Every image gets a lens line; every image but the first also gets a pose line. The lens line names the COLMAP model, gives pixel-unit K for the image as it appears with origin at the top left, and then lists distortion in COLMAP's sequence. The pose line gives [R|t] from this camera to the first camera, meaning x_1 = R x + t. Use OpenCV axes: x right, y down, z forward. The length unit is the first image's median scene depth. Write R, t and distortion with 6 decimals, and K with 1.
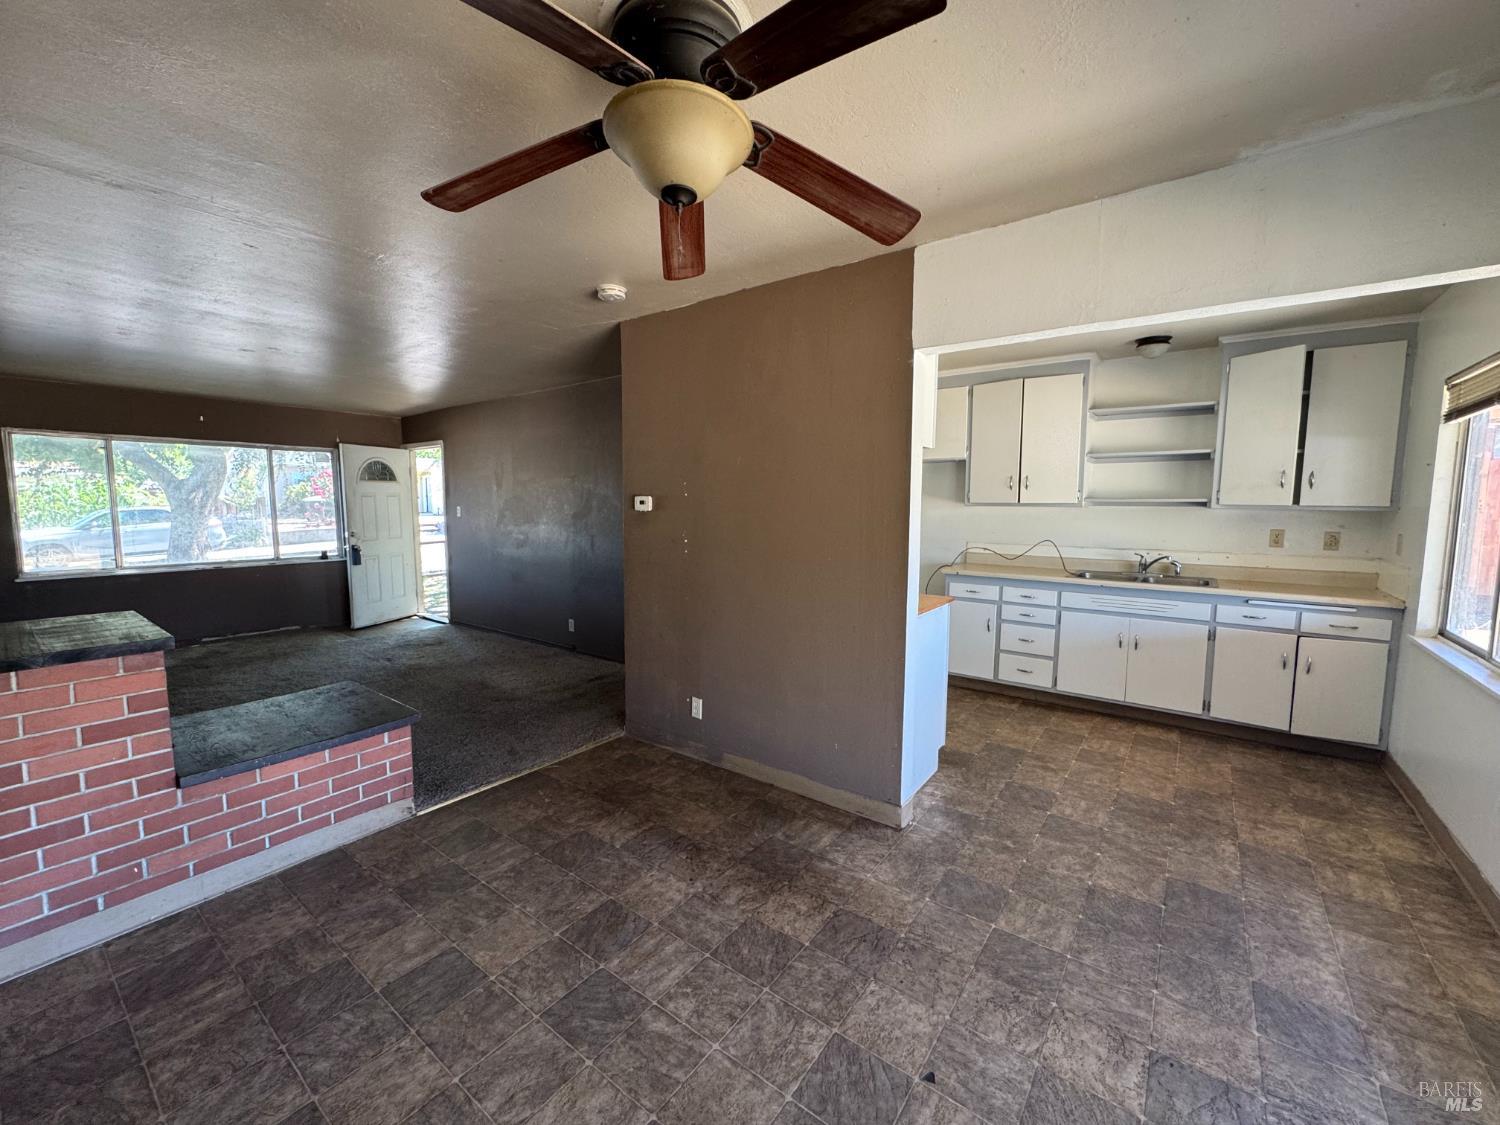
lens RADIAL K [[599.1, 0, 751.8], [0, 599.1, 557.8], [0, 0, 1]] dist [-0.003545, 0.000416]
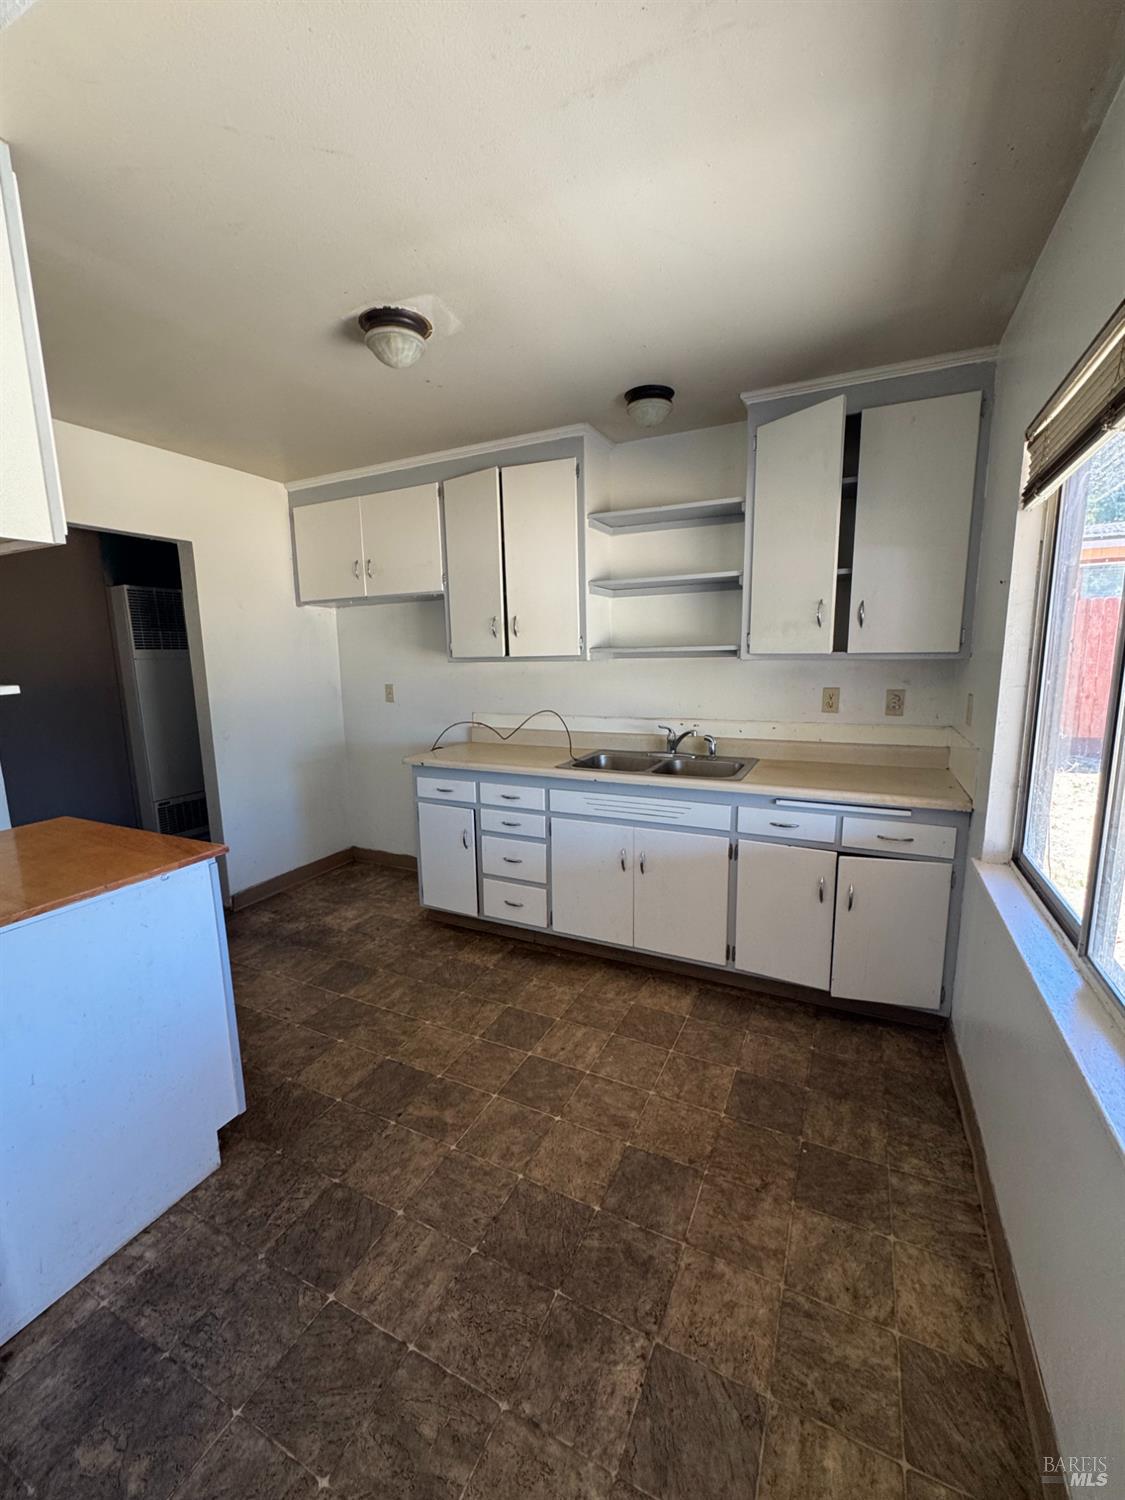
lens RADIAL K [[599.1, 0, 565.4], [0, 599.1, 749.1], [0, 0, 1]] dist [-0.003545, 0.000416]
pose [[0.981731, -0.050286, 0.183510, 0.557132], [0.038726, 0.997065, 0.066045, -0.042610], [-0.186293, -0.057731, 0.980797, 0.459407]]
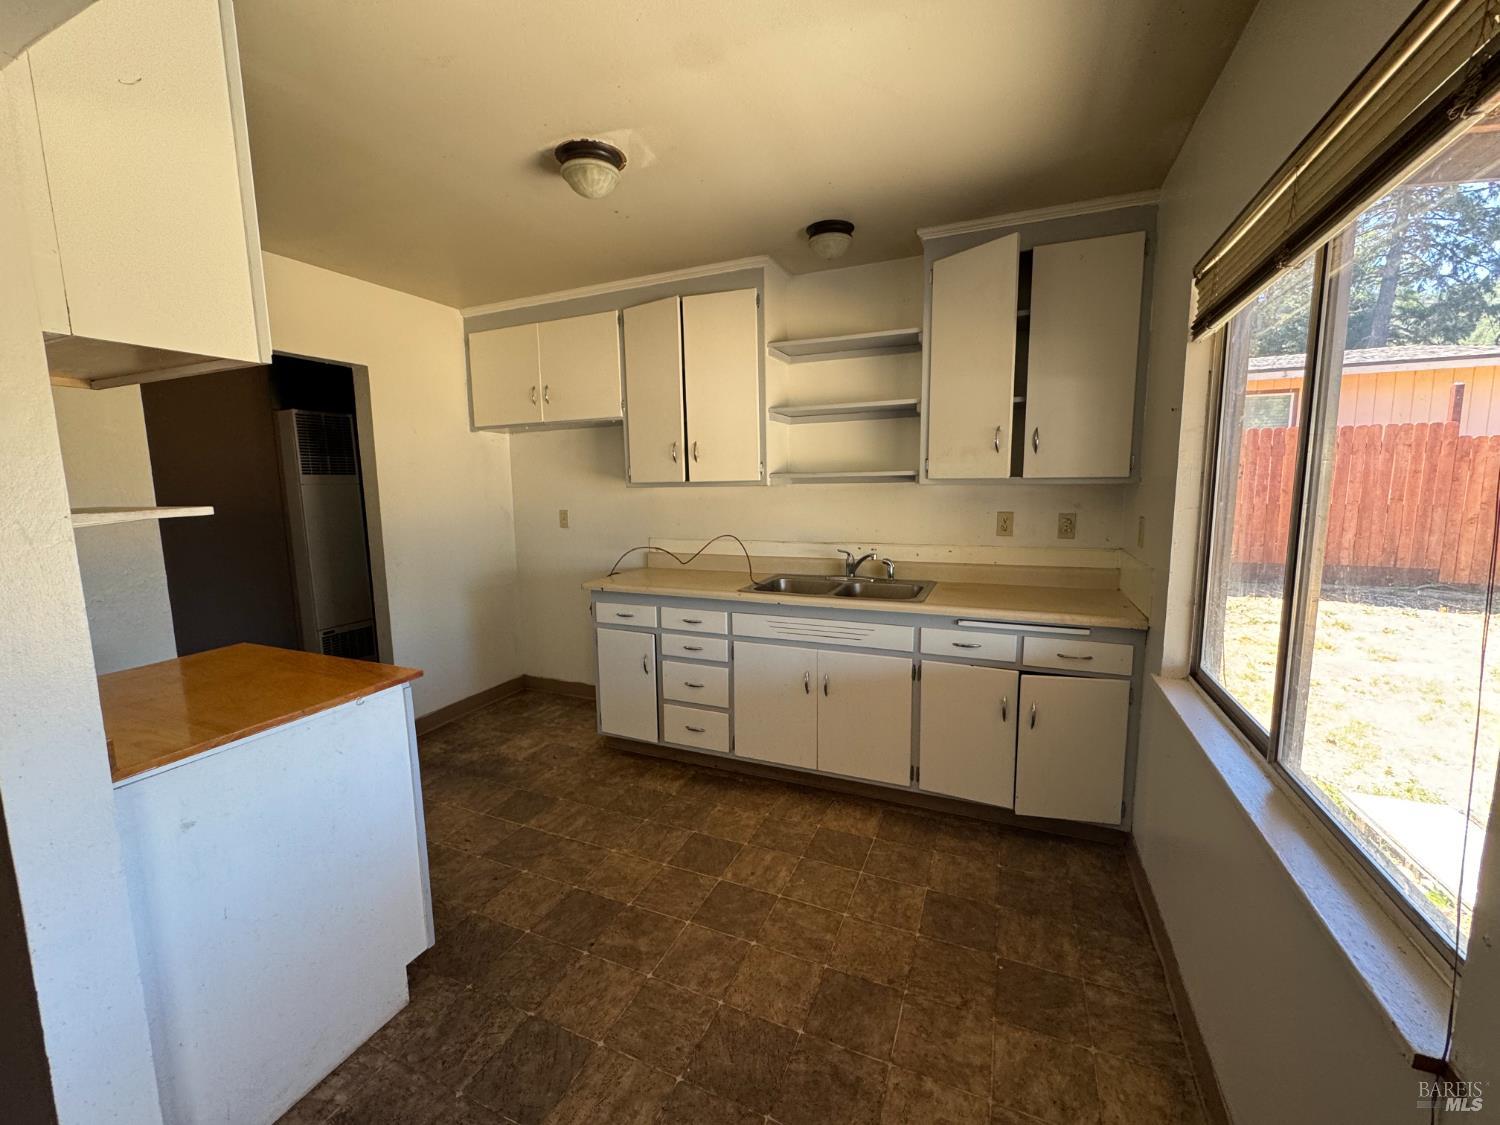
lens RADIAL K [[599.1, 0, 749.4], [0, 599.1, 557.8], [0, 0, 1]] dist [-0.003545, 0.000416]
pose [[0.972766, -0.048244, 0.226712, 0.519987], [0.041393, 0.998534, 0.034879, -0.037479], [-0.228062, -0.024545, 0.973337, 0.459055]]
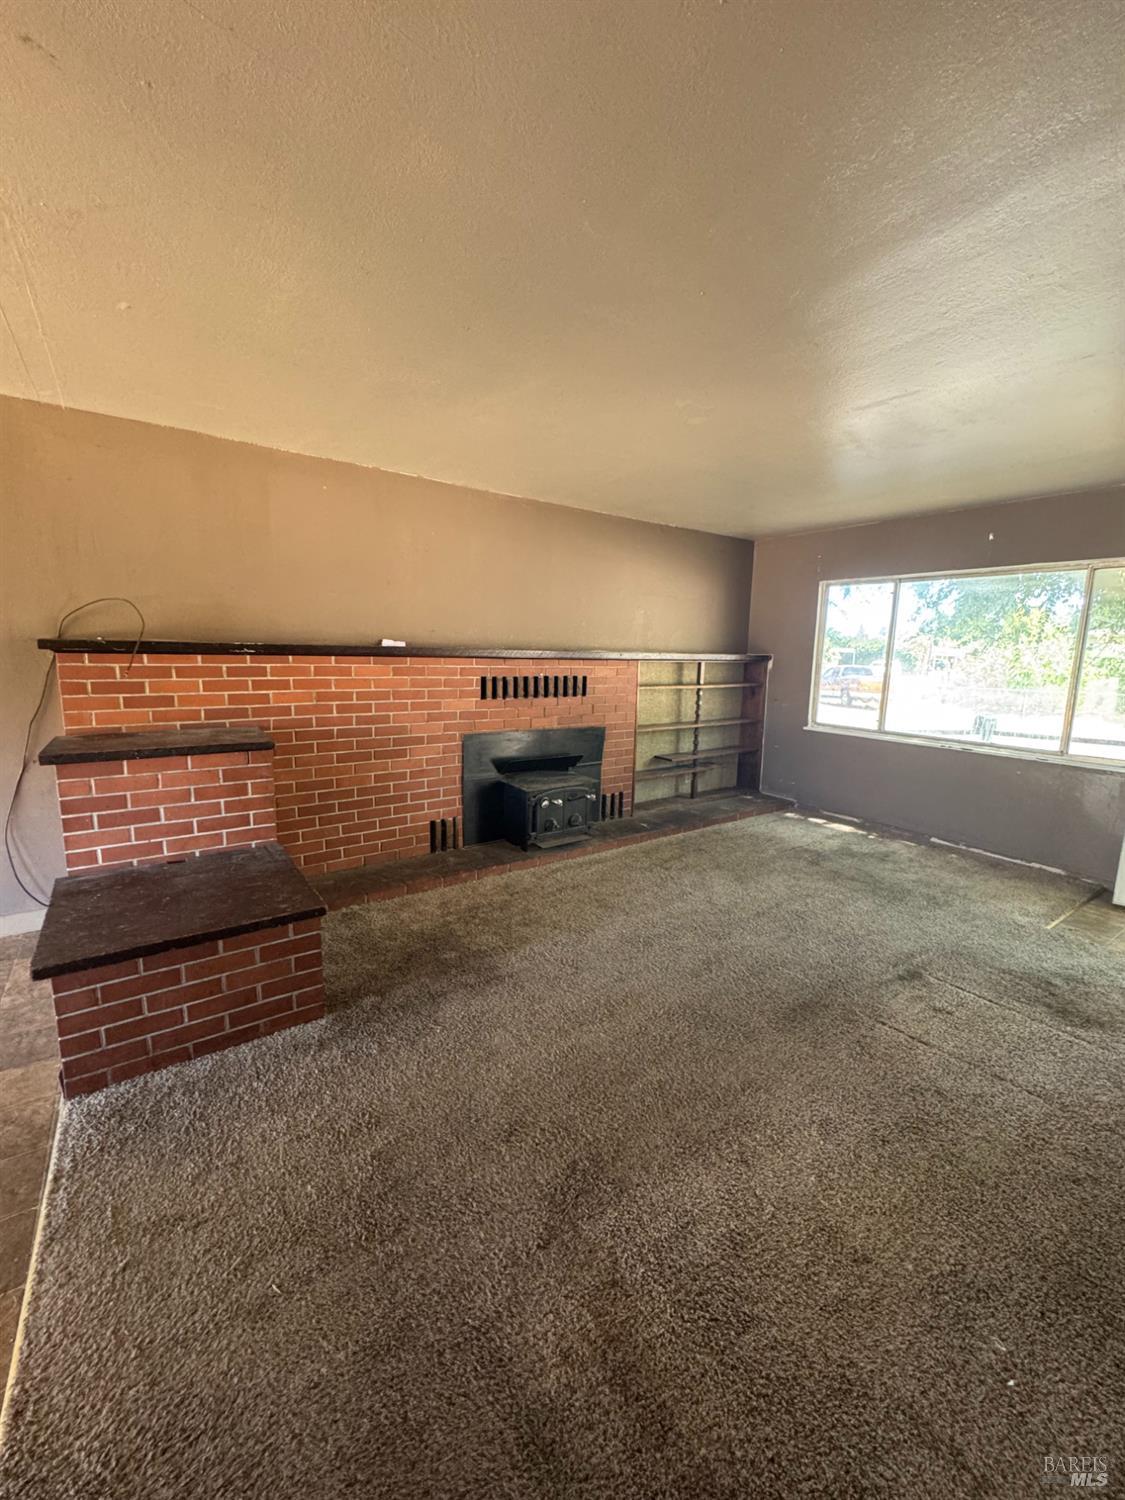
lens RADIAL K [[599.1, 0, 565.4], [0, 599.1, 751.3], [0, 0, 1]] dist [-0.003545, 0.000416]
pose [[-0.303069, 0.150801, -0.940961, -0.152756], [-0.112361, 0.974858, 0.192423, -0.128197], [0.946322, 0.164044, -0.278505, 1.473643]]
